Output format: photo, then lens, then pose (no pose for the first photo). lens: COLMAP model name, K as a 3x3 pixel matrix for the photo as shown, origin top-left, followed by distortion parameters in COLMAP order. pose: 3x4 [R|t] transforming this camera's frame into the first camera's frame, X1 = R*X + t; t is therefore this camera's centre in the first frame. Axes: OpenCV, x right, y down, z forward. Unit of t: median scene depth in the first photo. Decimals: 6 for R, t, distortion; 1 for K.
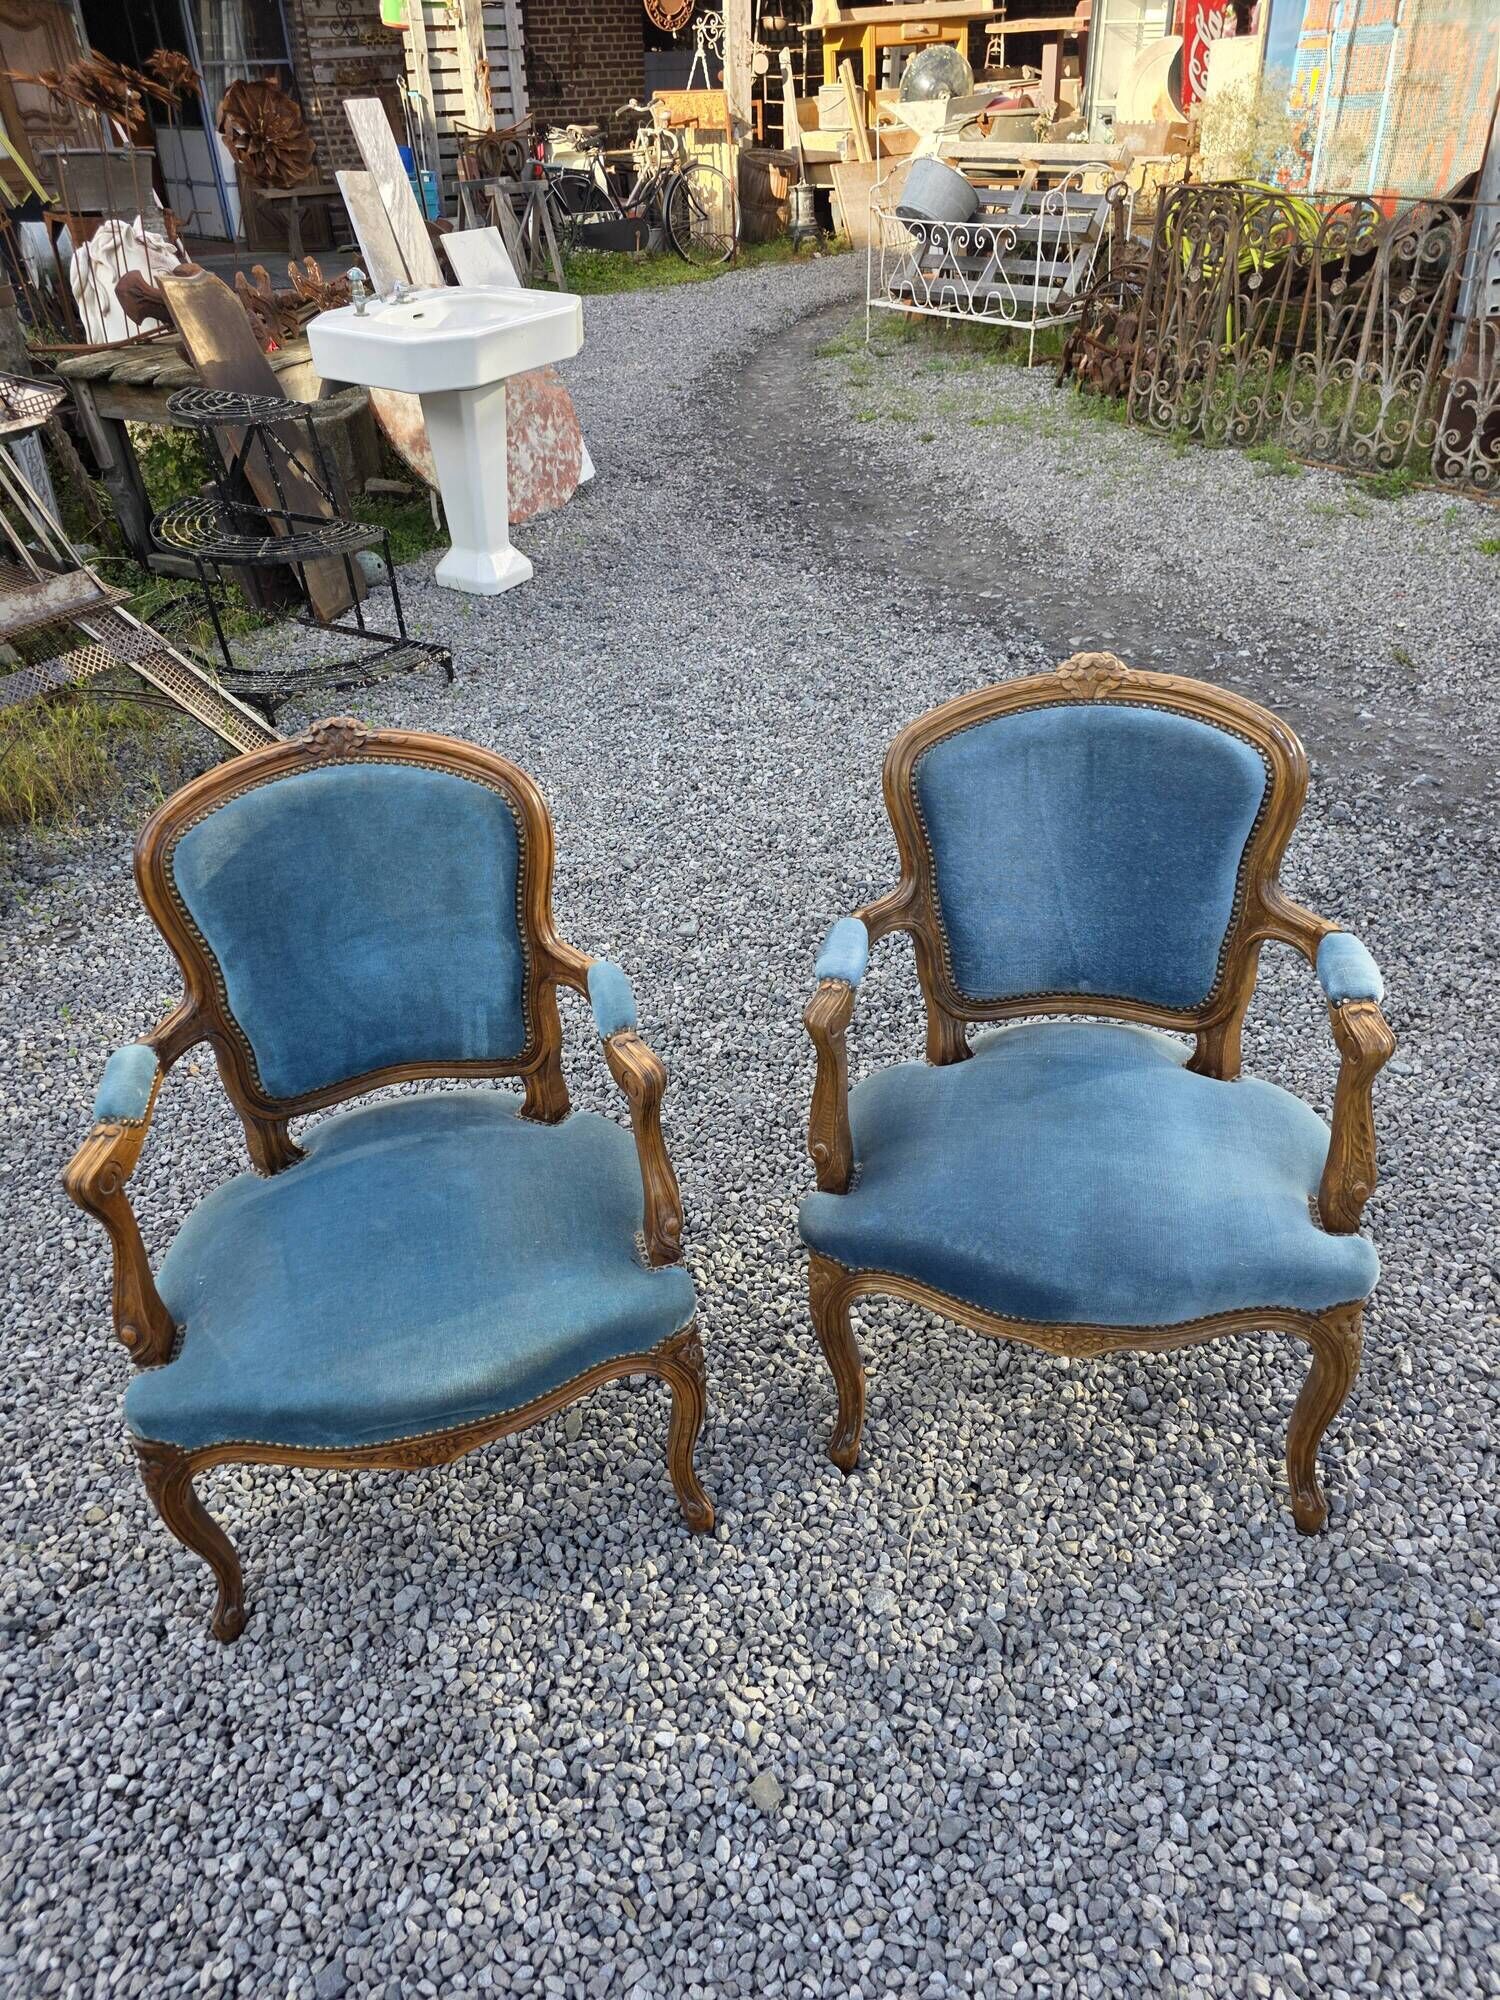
lens RADIAL K [[1353.1, 0, 729.1], [0, 1353.1, 983.6], [0, 0, 1]] dist [0.038540, -0.025964]
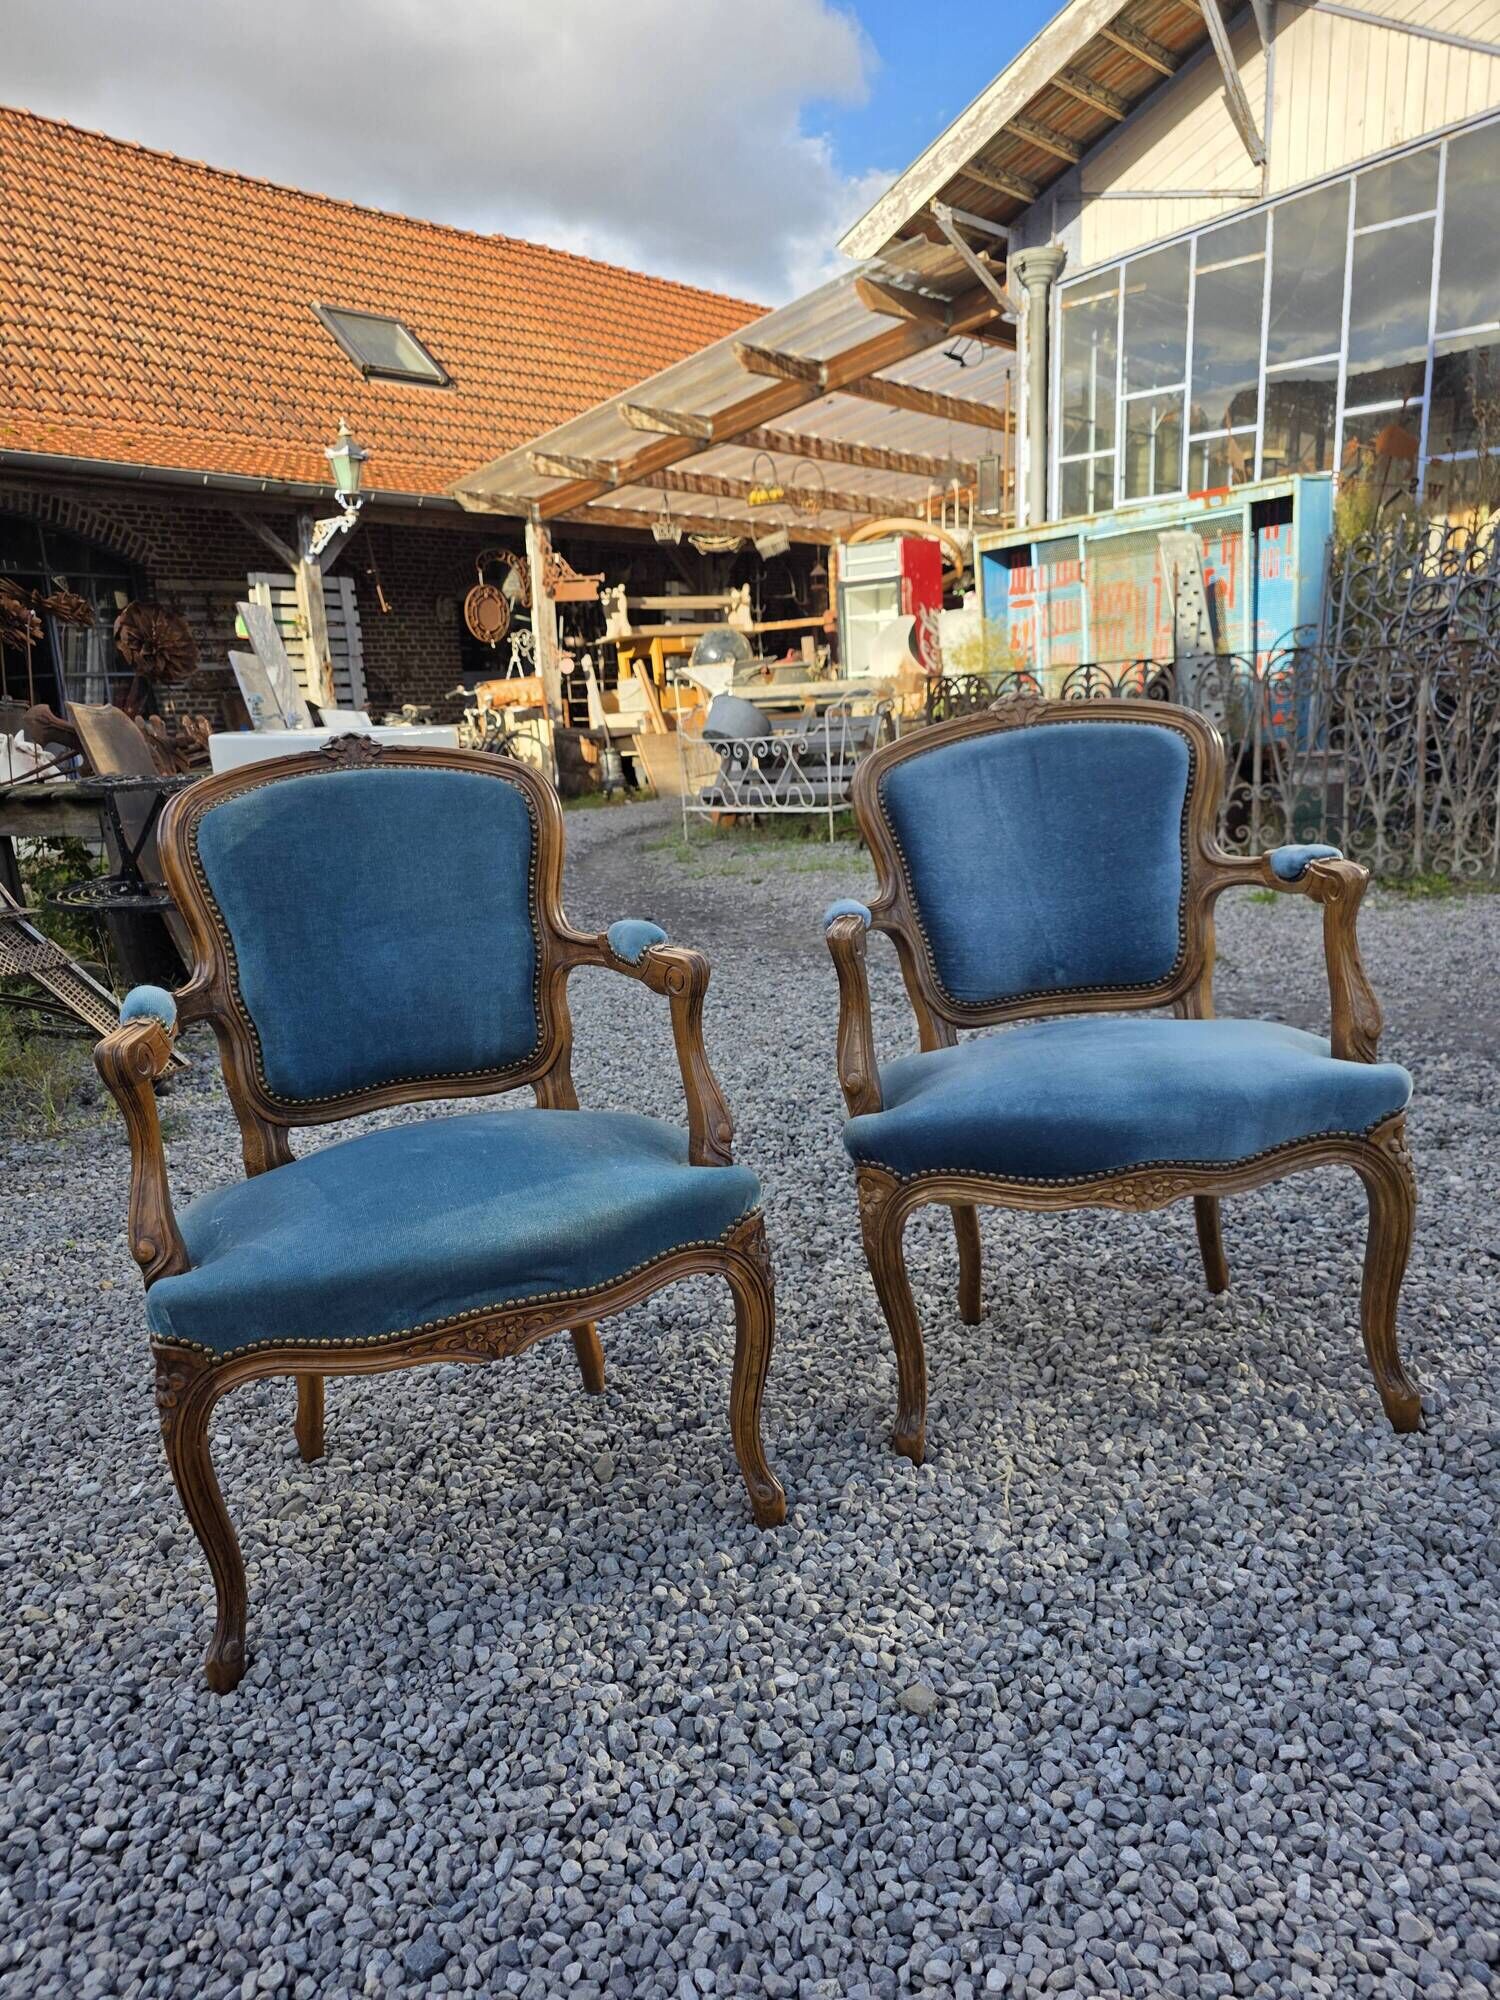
lens RADIAL K [[1364.7, 0, 724.7], [0, 1364.7, 1022.3], [0, 0, 1]] dist [0.037827, -0.026791]
pose [[0.988538, -0.051779, 0.141813, -0.167457], [0.101442, 0.923506, -0.369928, 0.444733], [-0.111811, 0.380074, 0.918173, 0.064923]]
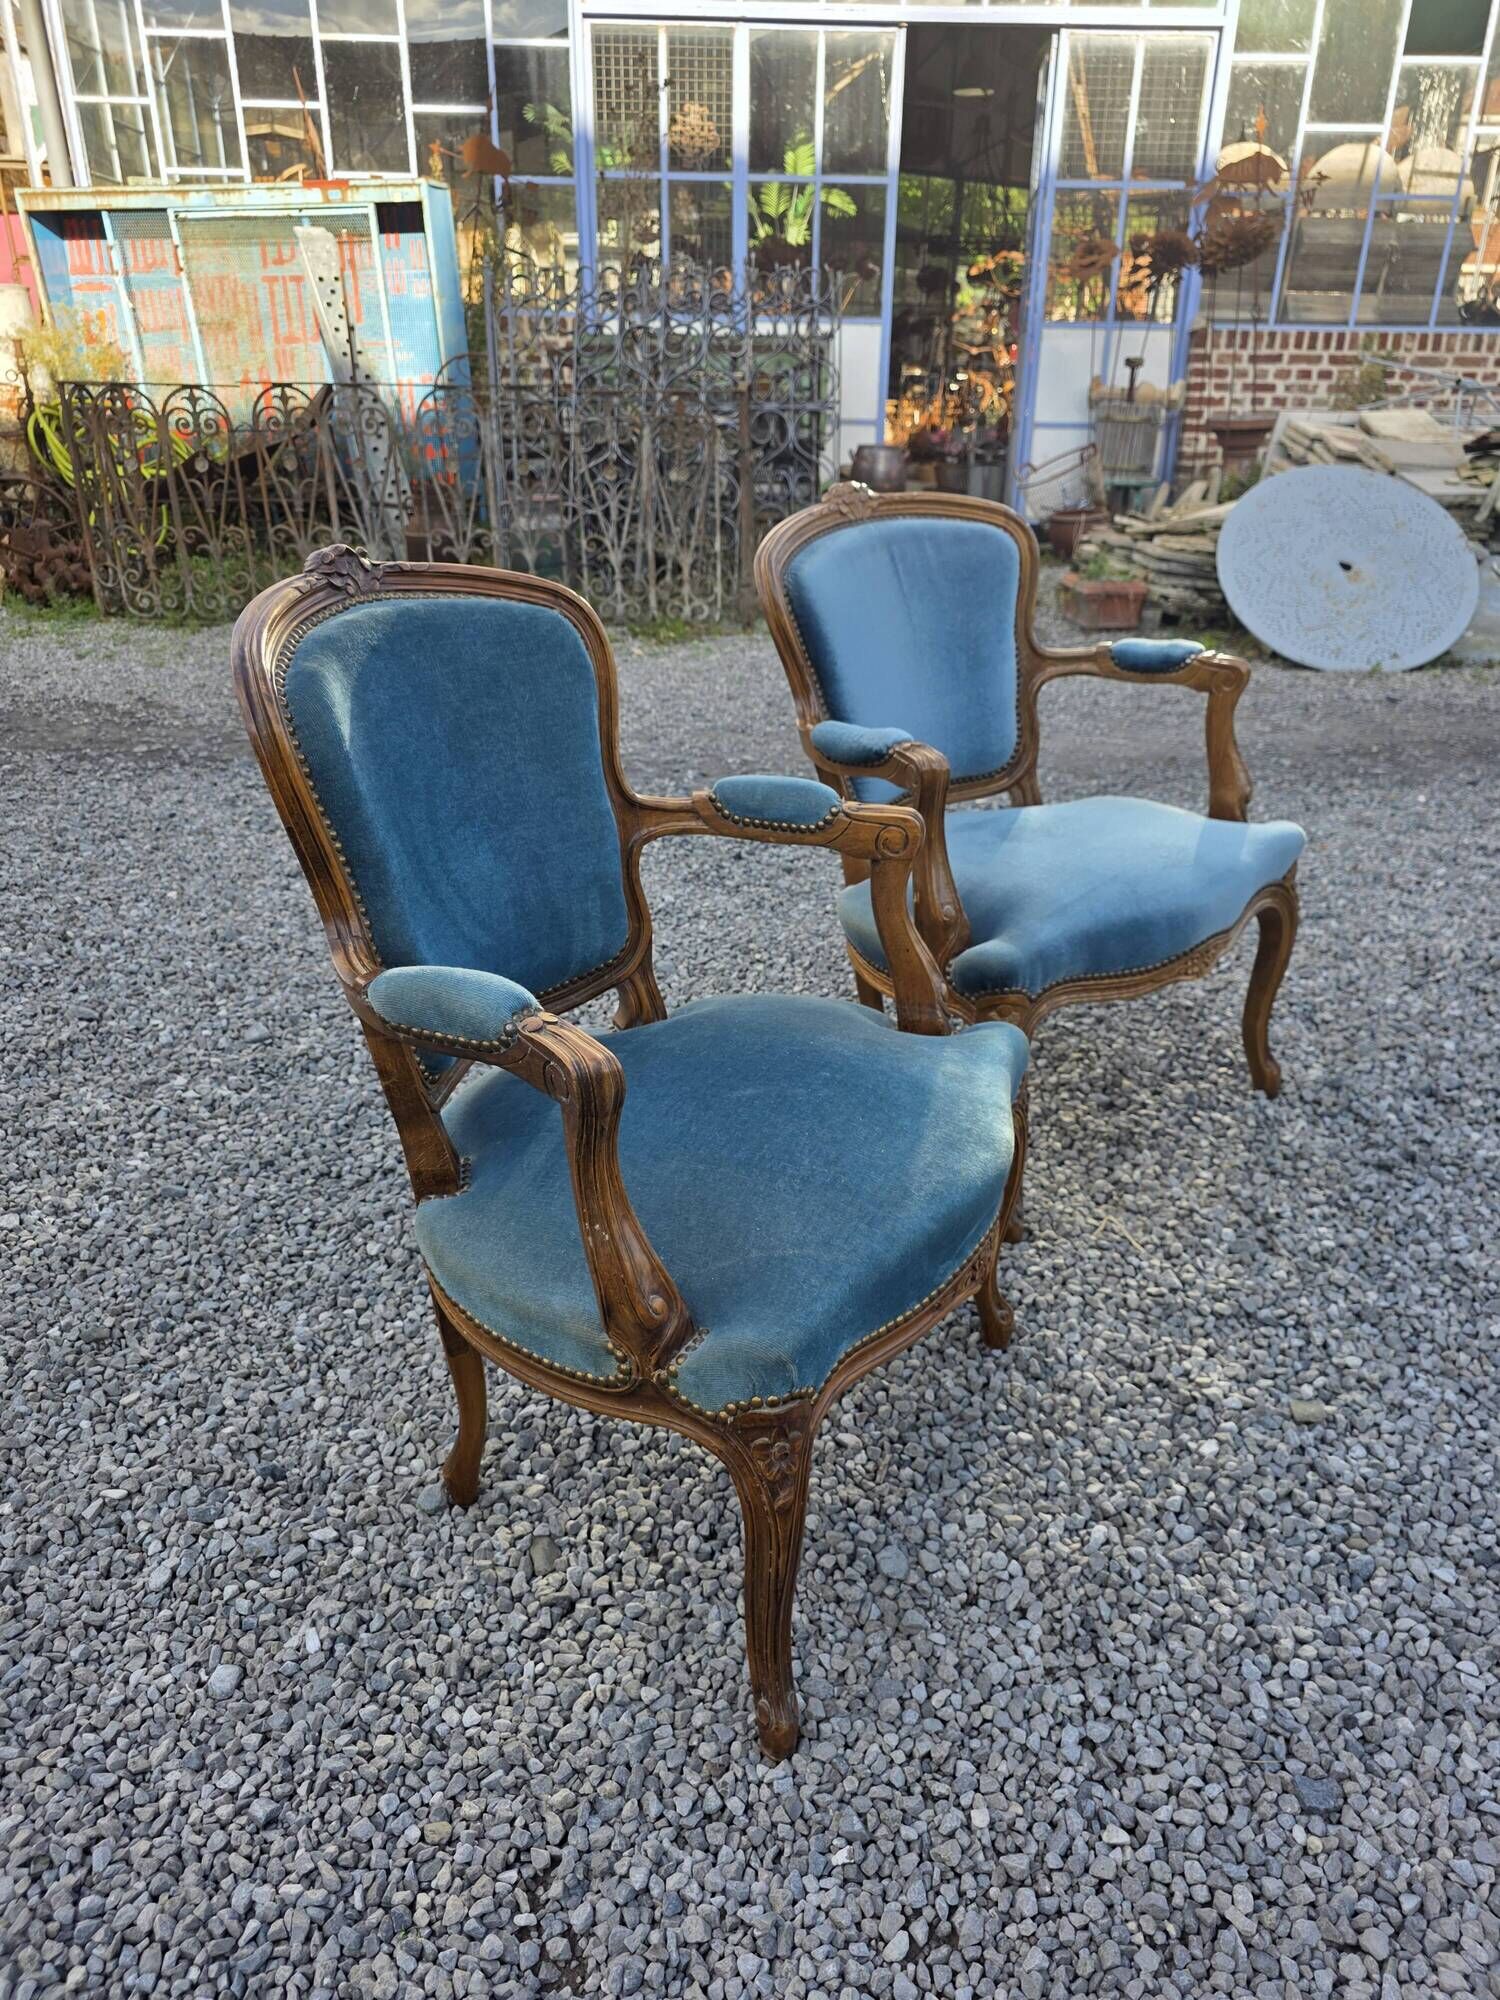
lens RADIAL K [[1398.0, 0, 760.1], [0, 1398.0, 1012.4], [0, 0, 1]] dist [0.045846, -0.034373]
pose [[0.621569, -0.288077, 0.728467, -0.789742], [0.425207, 0.905083, -0.004890, 0.137268], [-0.657914, 0.312789, 0.685064, 0.400628]]
